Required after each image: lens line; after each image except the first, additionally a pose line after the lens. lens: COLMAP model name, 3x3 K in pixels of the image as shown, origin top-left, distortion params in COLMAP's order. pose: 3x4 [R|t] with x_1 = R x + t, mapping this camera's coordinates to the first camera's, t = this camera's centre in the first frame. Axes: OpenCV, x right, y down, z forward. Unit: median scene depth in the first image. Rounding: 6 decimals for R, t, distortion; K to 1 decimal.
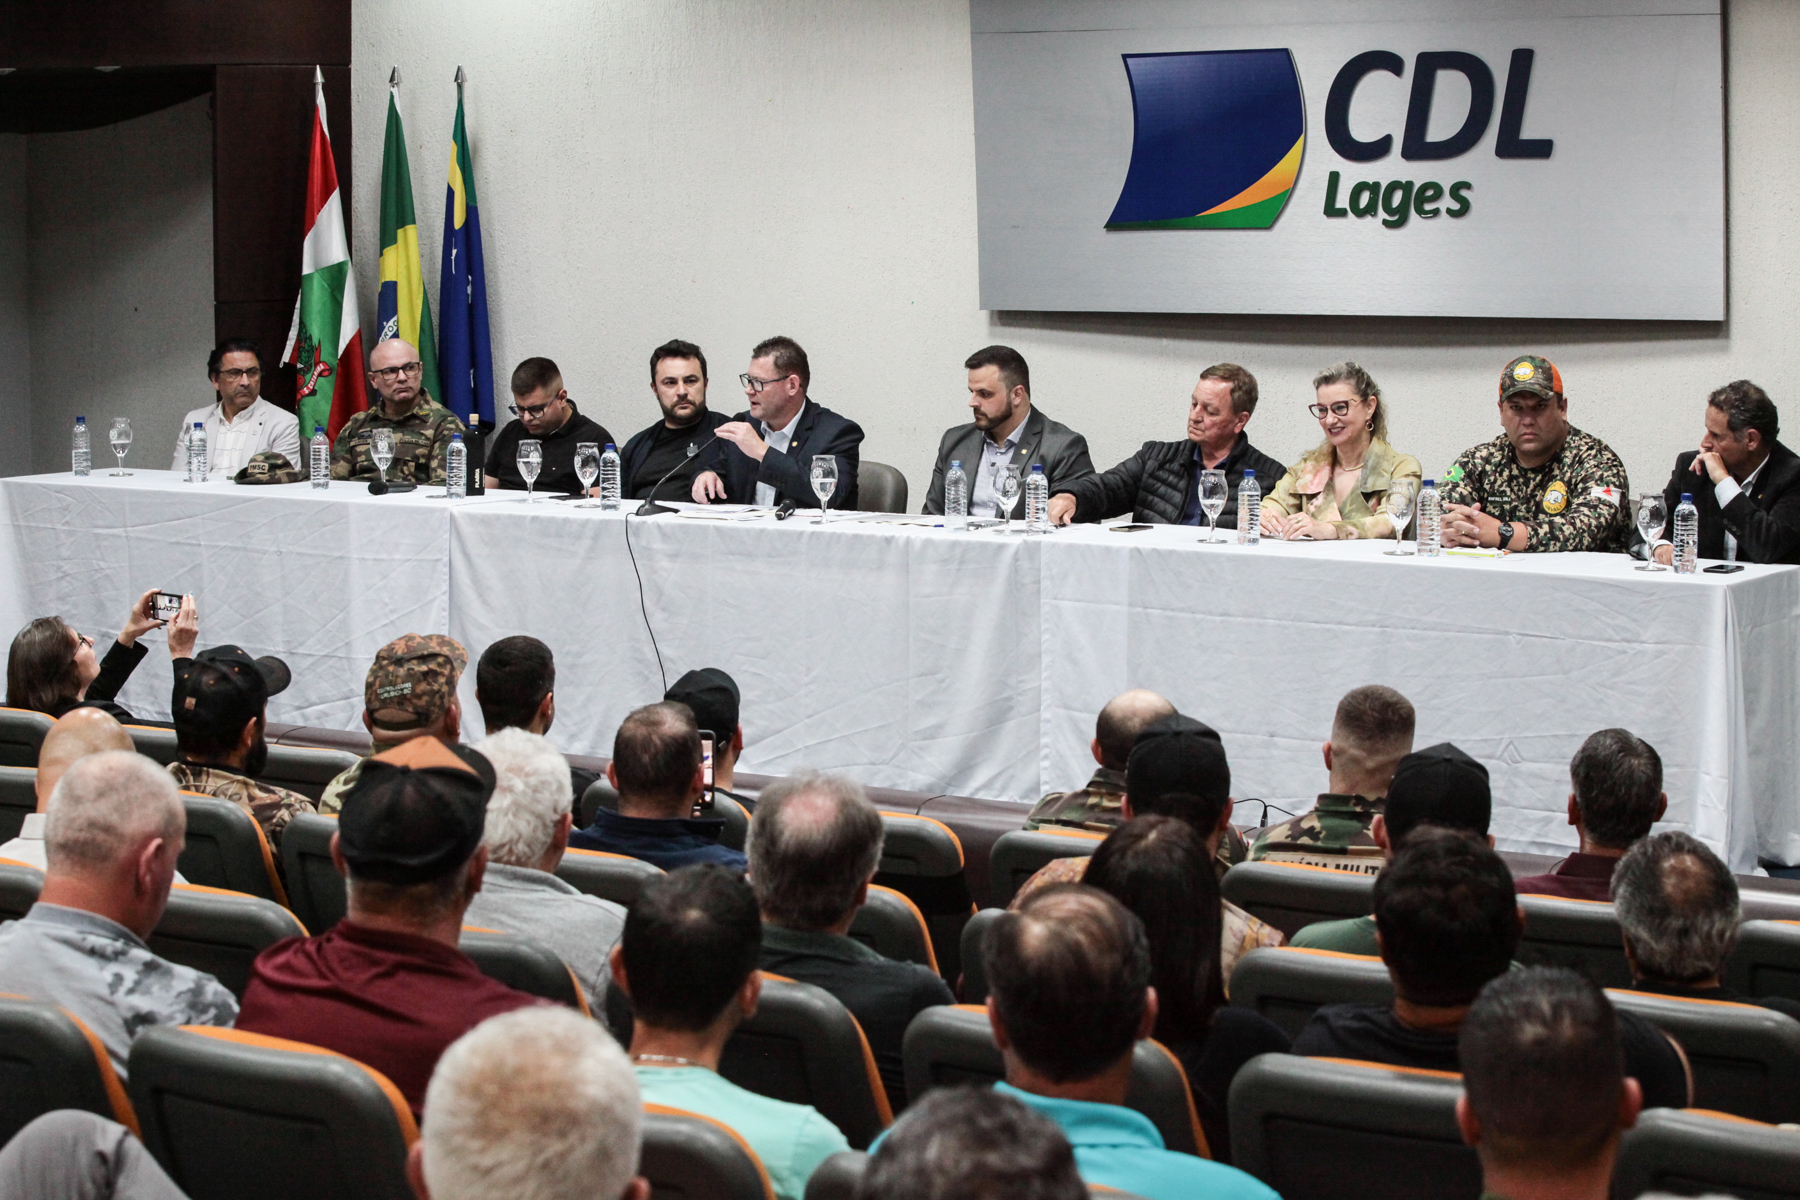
lens RADIAL K [[3558.0, 0, 897.1], [0, 3558.0, 592.7], [0, 0, 1]] dist [-0.136789, 0.000000]
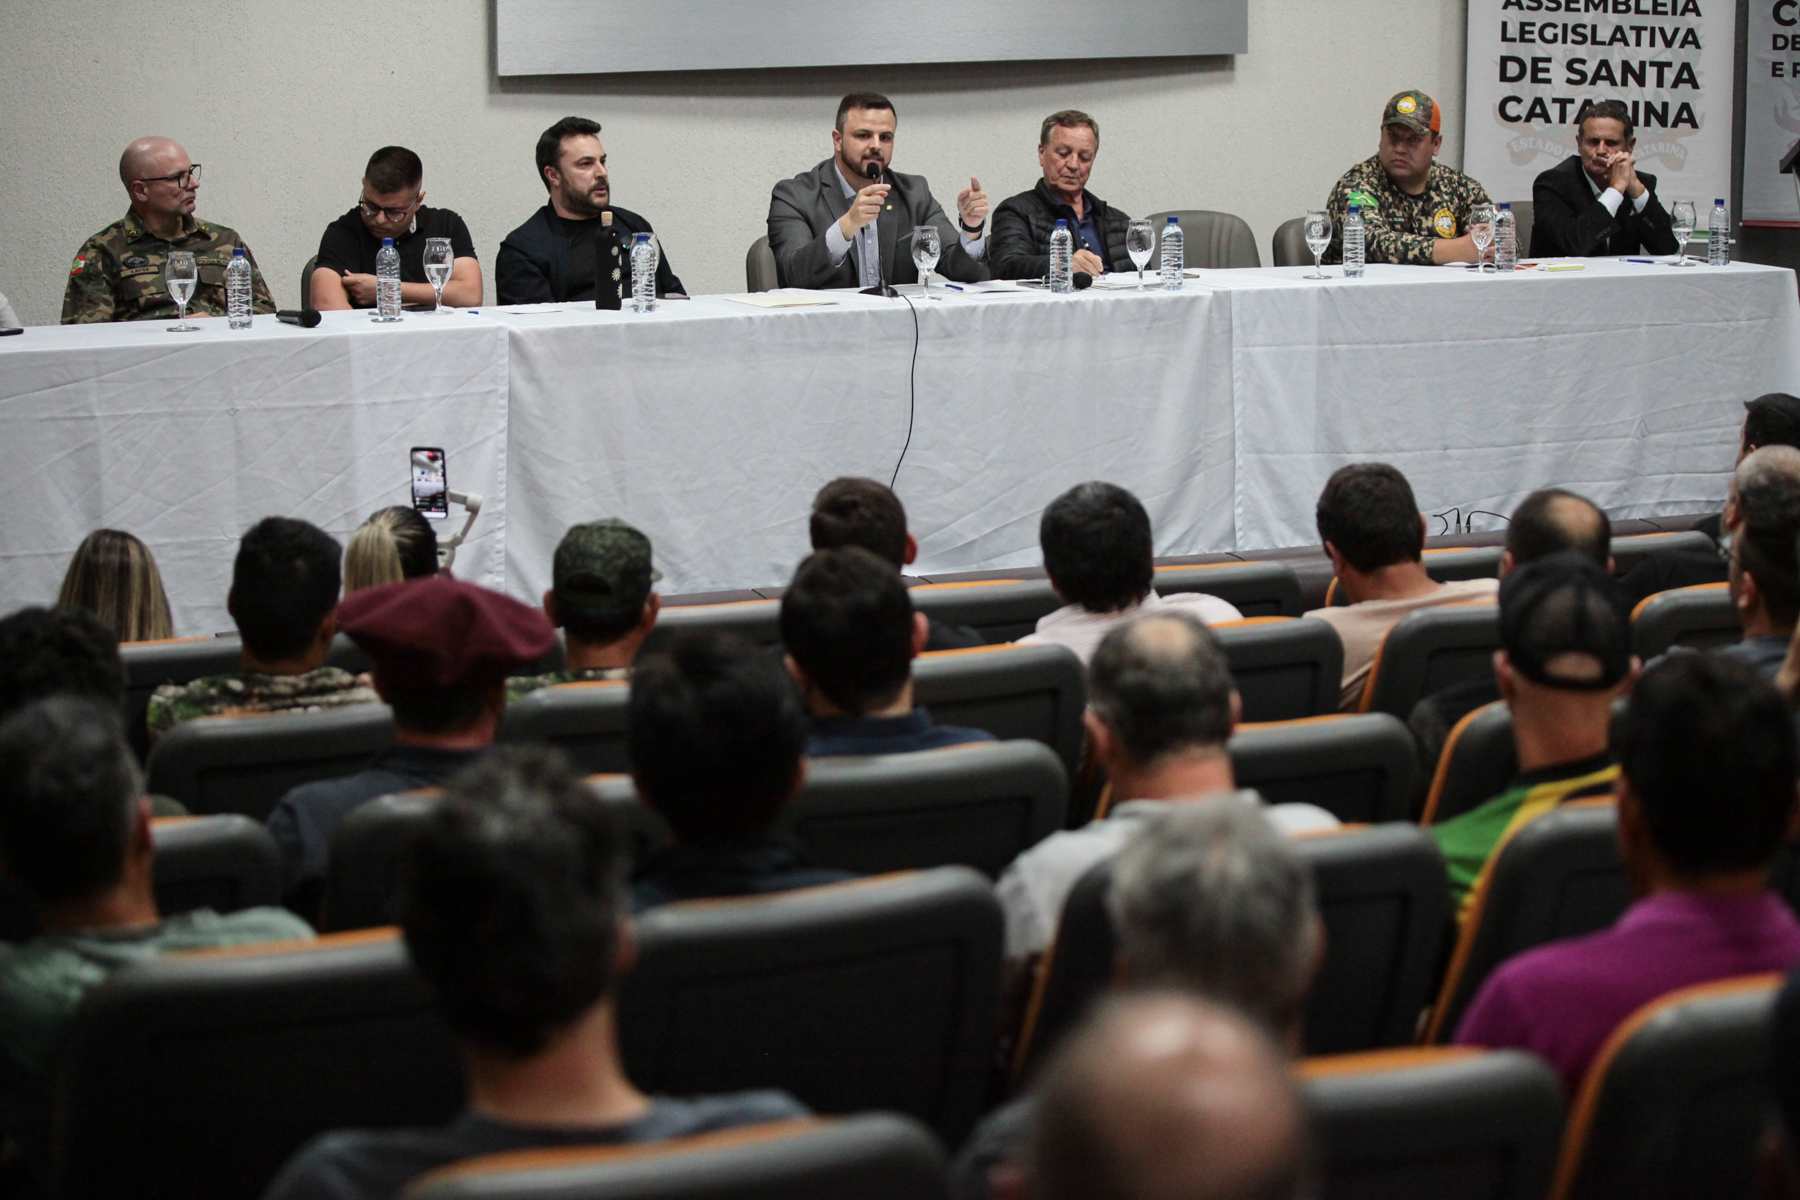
lens RADIAL K [[3558.0, 0, 896.1], [0, 3558.0, 605.8], [0, 0, 1]] dist [-0.136789, 0.000000]
pose [[0.511079, -0.151391, 0.846096, -0.831451], [0.092505, 0.988337, 0.120965, -0.054050], [-0.854542, 0.016445, 0.519123, 0.530686]]
